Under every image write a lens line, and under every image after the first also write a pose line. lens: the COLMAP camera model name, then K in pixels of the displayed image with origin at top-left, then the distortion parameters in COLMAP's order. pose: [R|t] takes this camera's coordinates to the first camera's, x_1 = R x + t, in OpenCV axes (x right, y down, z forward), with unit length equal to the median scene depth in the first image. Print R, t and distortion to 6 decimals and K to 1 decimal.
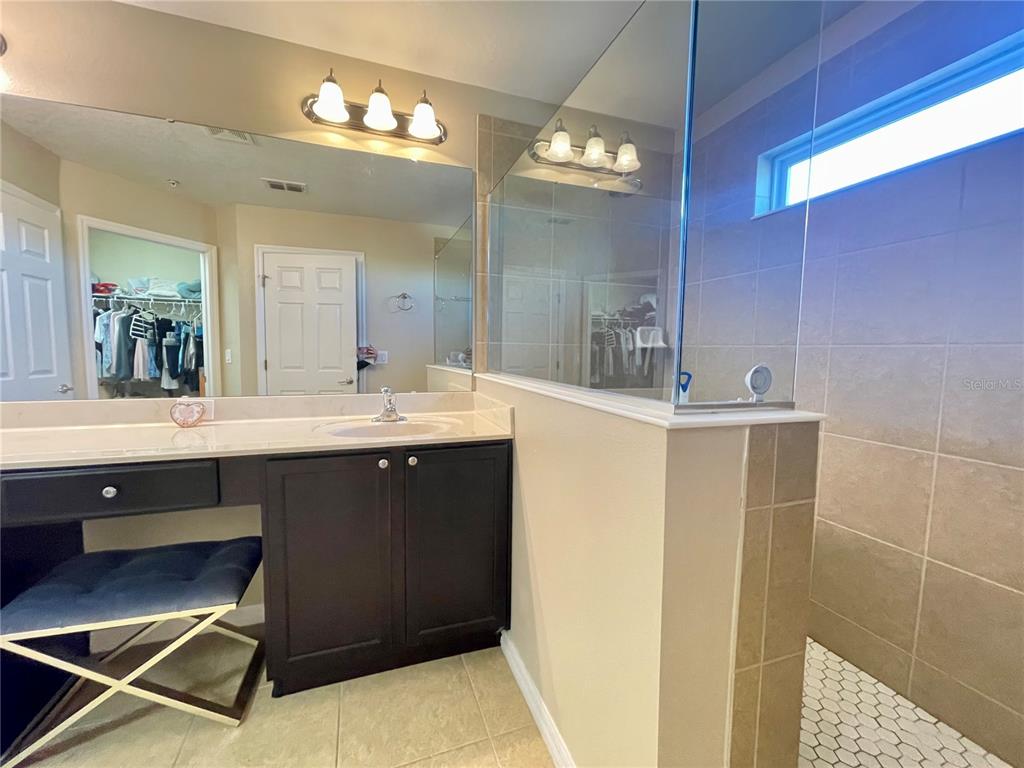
lens RADIAL K [[415.4, 0, 508.8], [0, 415.4, 383.3], [0, 0, 1]] dist [-0.005019, 0.001766]
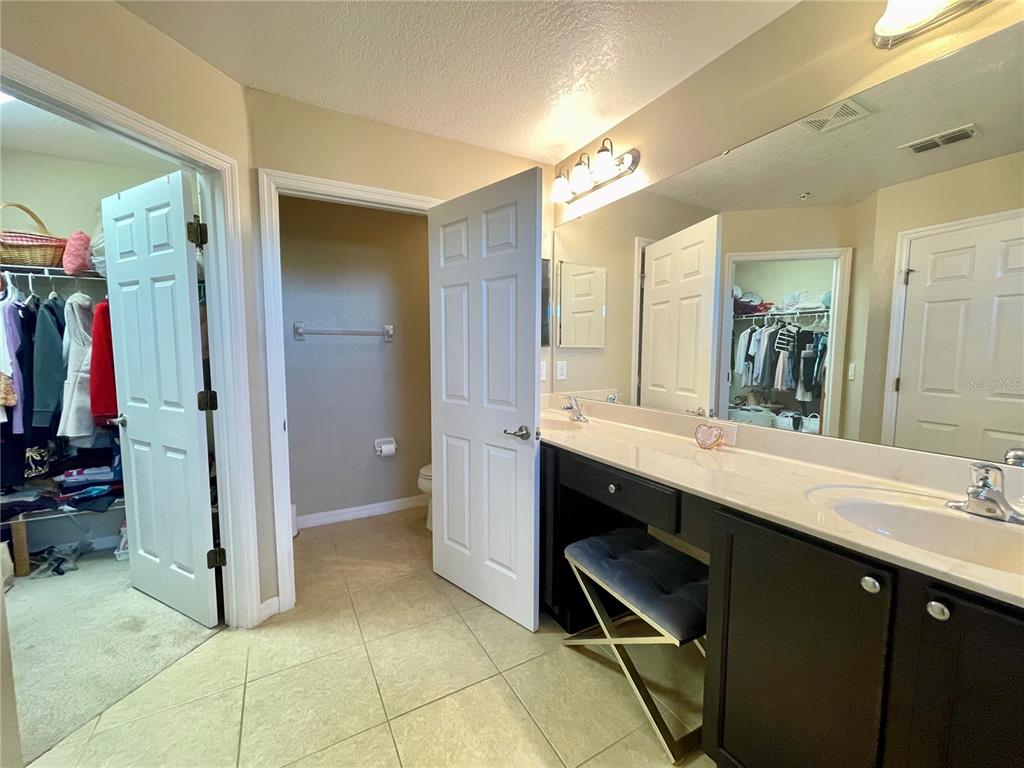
lens RADIAL K [[415.4, 0, 503.8], [0, 415.4, 384.2], [0, 0, 1]] dist [-0.005019, 0.001766]
pose [[0.156942, 0.065421, -0.985439, 0.116158], [-0.075075, 0.995707, 0.054147, -0.054035], [0.984750, 0.065484, 0.161180, 0.245003]]
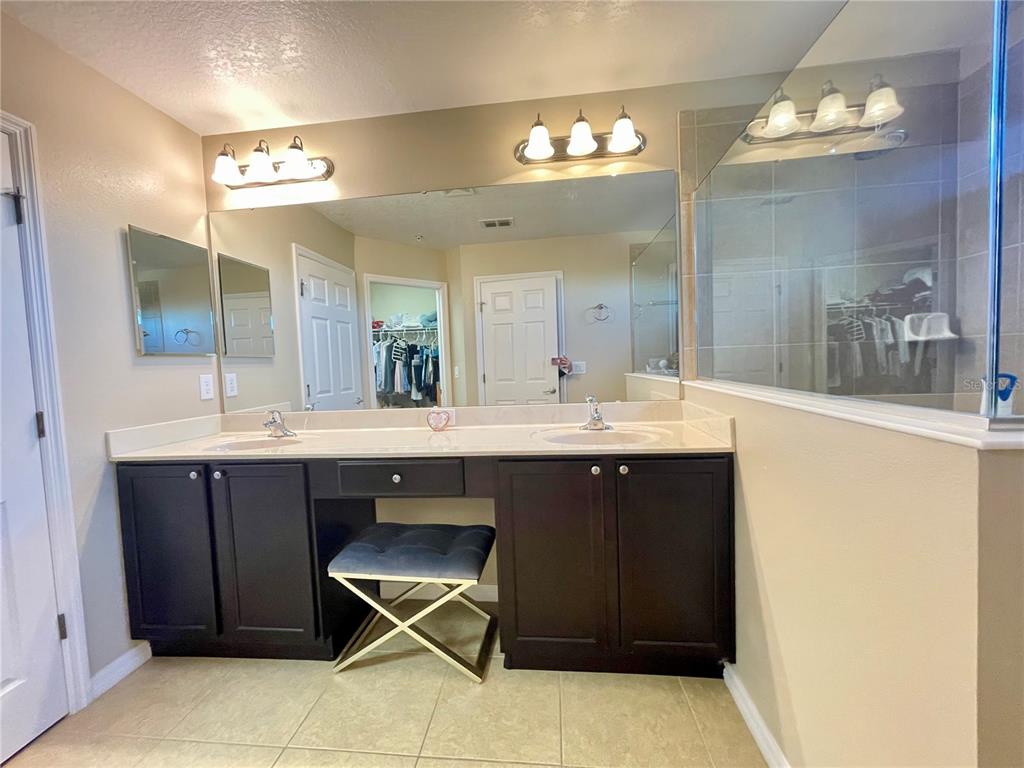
lens RADIAL K [[415.4, 0, 507.9], [0, 415.4, 384.0], [0, 0, 1]] dist [-0.005019, 0.001766]
pose [[0.897257, -0.026365, -0.440722, -0.021837], [0.018838, 0.999592, -0.021448, -0.004403], [0.441107, 0.010942, 0.897388, -0.027433]]
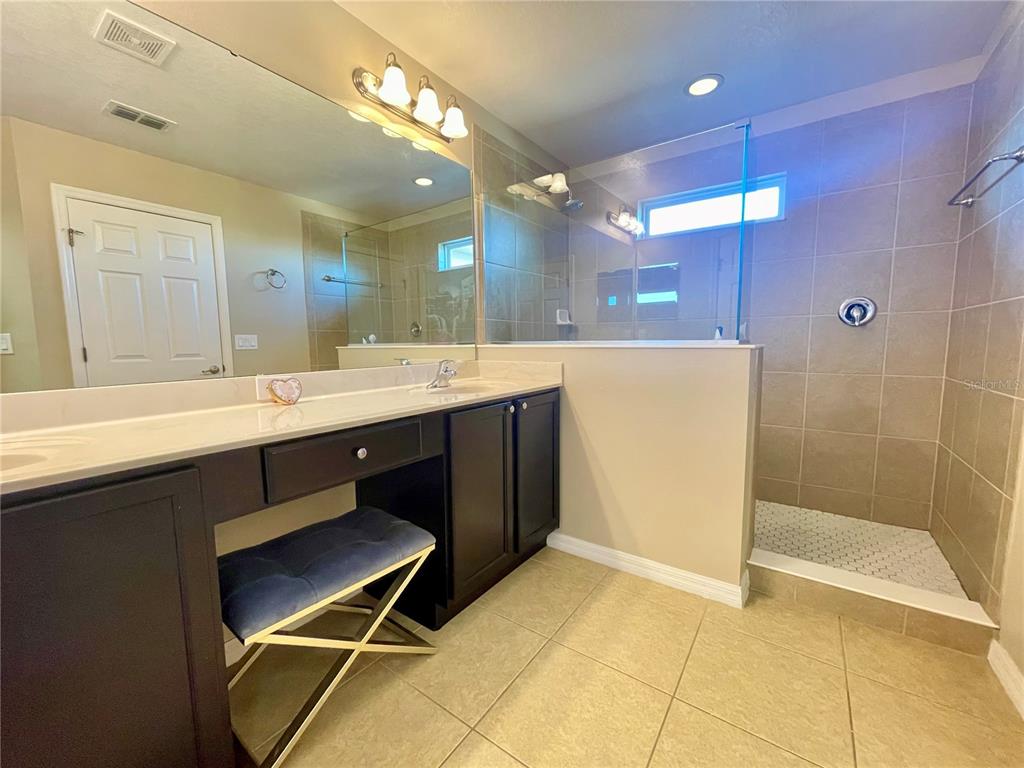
lens RADIAL K [[415.4, 0, 506.3], [0, 415.4, 384.8], [0, 0, 1]] dist [-0.005019, 0.001766]
pose [[0.823364, -0.080709, 0.561746, -0.671031], [0.065460, 0.996735, 0.047260, 0.038030], [-0.563726, -0.002141, 0.825959, -0.022642]]
